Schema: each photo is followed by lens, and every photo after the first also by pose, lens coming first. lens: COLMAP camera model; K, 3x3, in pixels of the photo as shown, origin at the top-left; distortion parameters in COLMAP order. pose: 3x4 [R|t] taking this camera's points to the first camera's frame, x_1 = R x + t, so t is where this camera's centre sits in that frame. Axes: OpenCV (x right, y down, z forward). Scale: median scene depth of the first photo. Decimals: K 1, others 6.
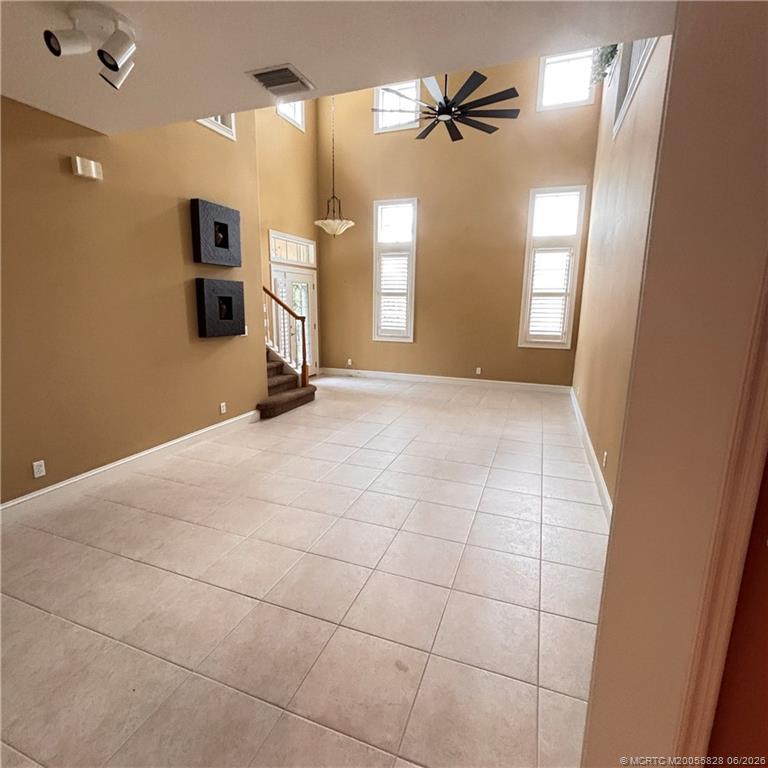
lens RADIAL K [[412.1, 0, 384.0], [0, 412.1, 384.0], [0, 0, 1]] dist [0.003551, -0.001396]
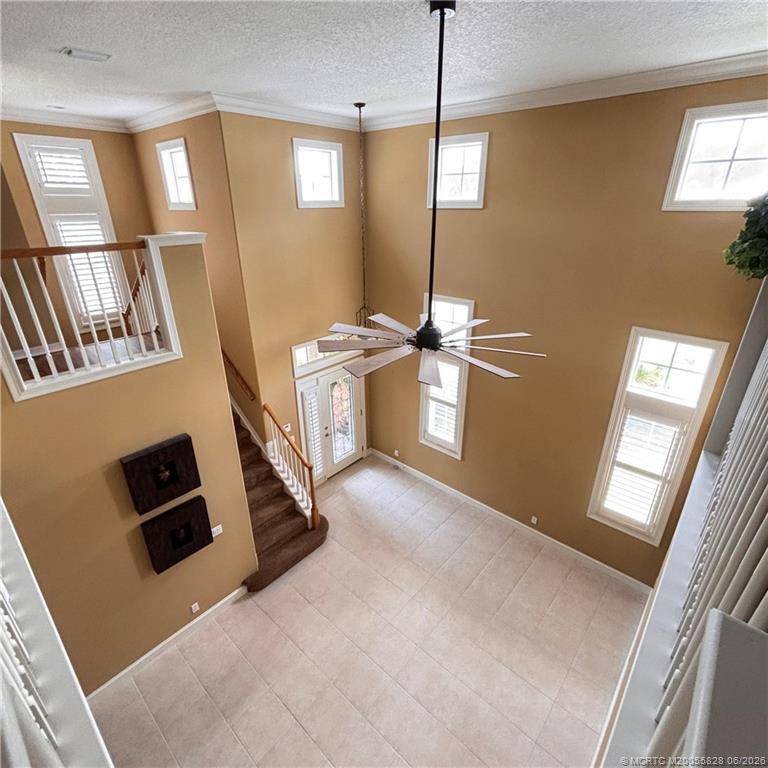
lens RADIAL K [[412.1, 0, 384.0], [0, 412.1, 384.0], [0, 0, 1]] dist [0.003551, -0.001396]
pose [[0.936529, 0.129803, -0.325675, 0.200201], [-0.057068, 0.972988, 0.223693, -0.486805], [0.345914, -0.190909, 0.918639, 0.229329]]
